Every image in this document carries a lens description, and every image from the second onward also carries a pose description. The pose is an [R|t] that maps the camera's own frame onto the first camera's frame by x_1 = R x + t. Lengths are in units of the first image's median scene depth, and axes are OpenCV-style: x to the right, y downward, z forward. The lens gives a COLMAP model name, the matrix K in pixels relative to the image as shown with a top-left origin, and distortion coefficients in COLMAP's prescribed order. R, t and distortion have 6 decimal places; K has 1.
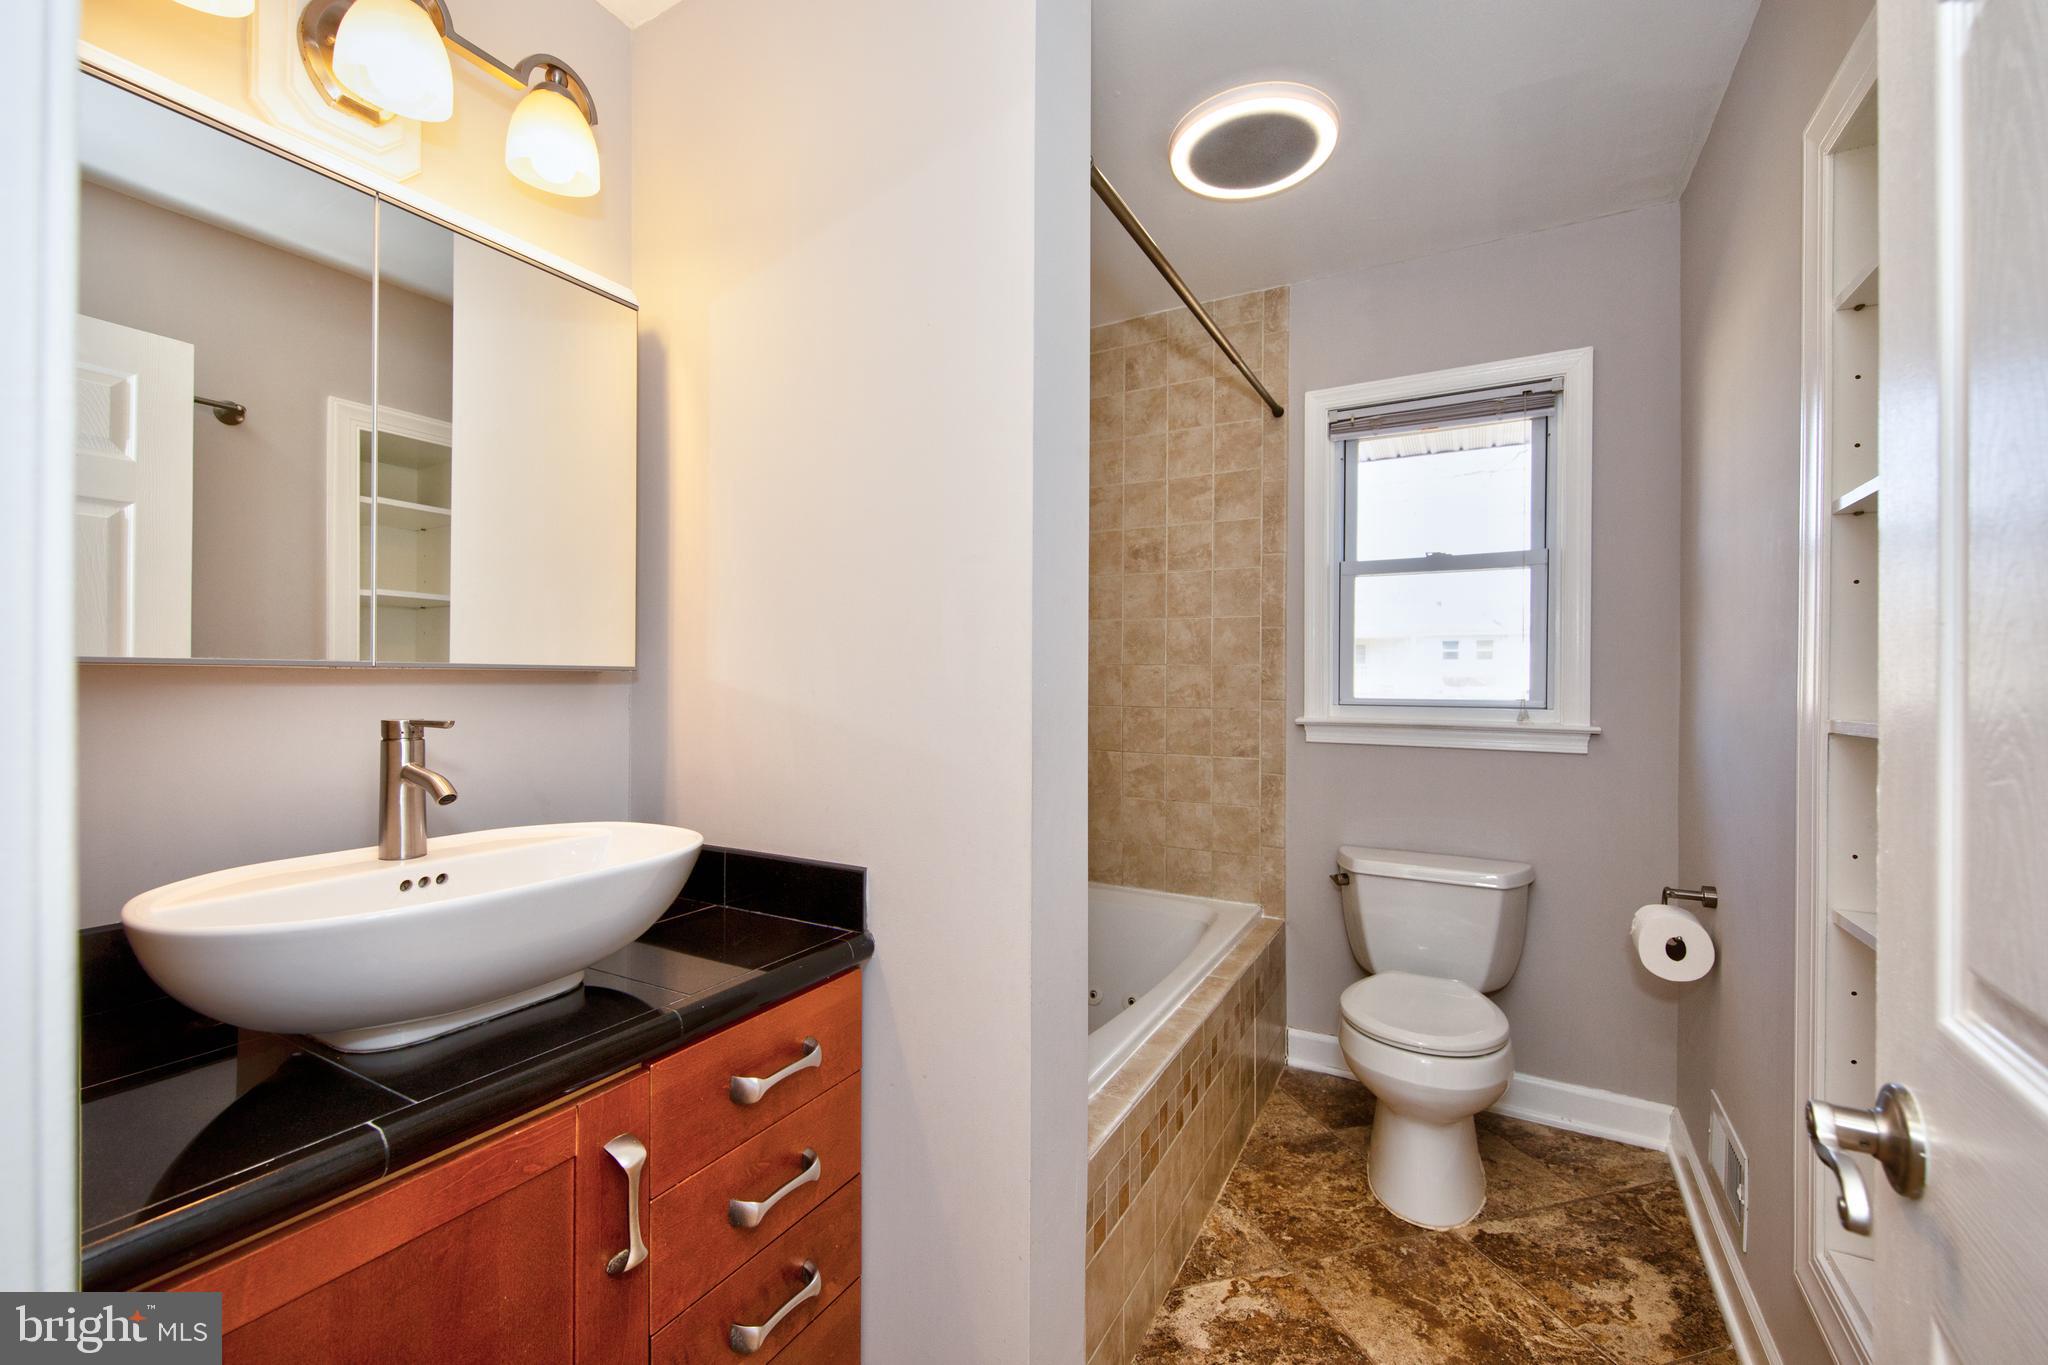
lens RADIAL K [[876.5, 0, 1019.3], [0, 876.5, 676.7], [0, 0, 1]] dist [0.000751, -0.000903]
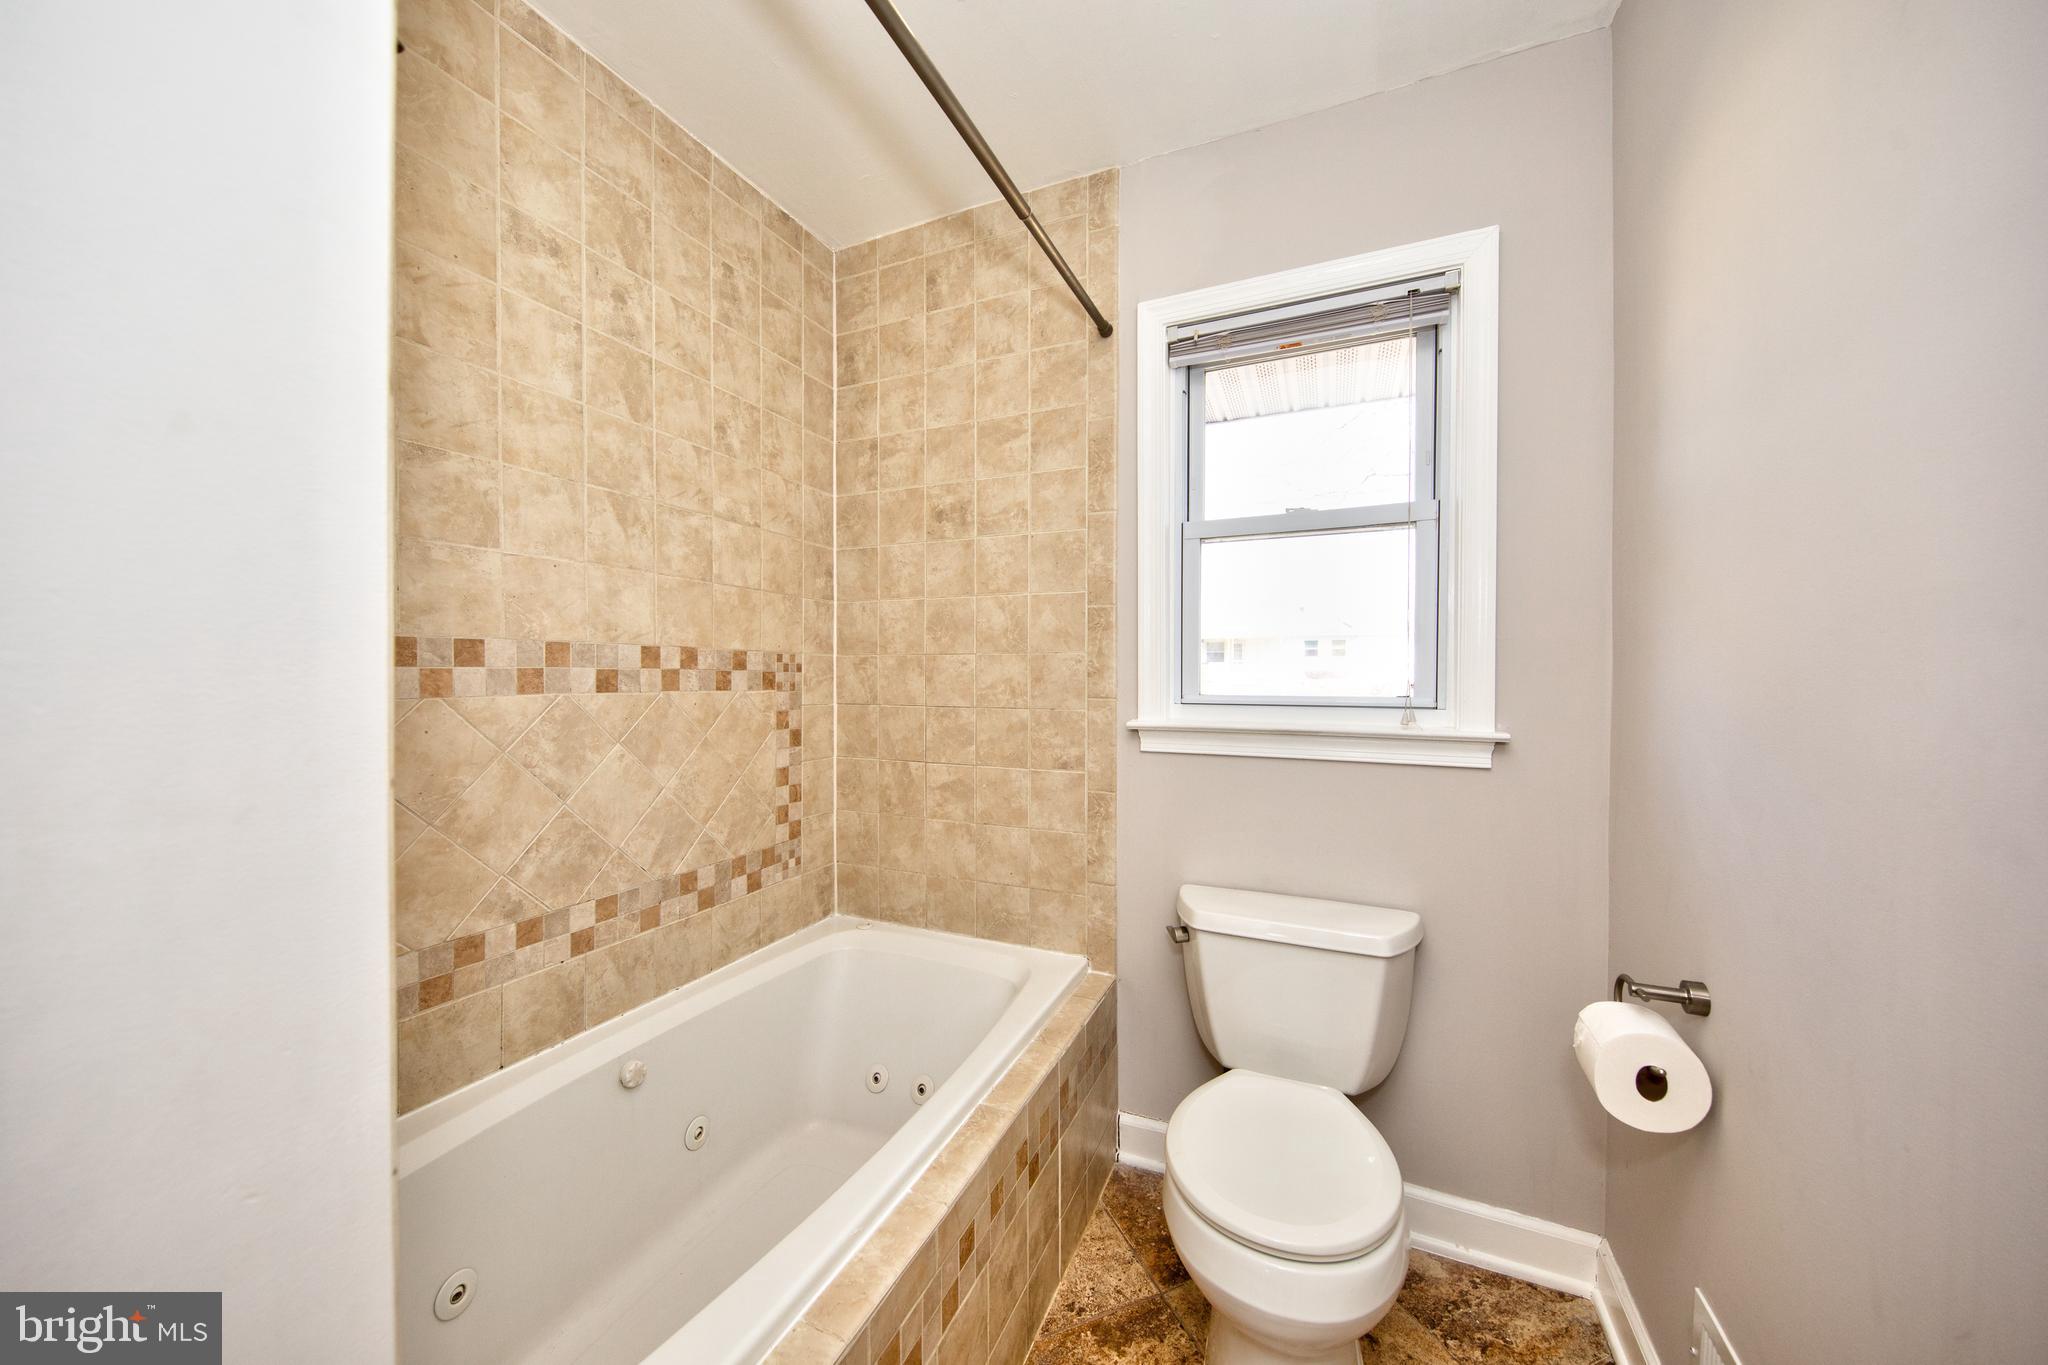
lens RADIAL K [[784.0, 0, 1026.1], [0, 784.0, 680.3], [0, 0, 1]] dist [0.003383, -0.001721]
pose [[0.994122, -0.004628, 0.108163, 0.153360], [0.003510, 0.999938, 0.010520, 0.003197], [-0.108205, -0.010079, 0.994077, 0.320827]]
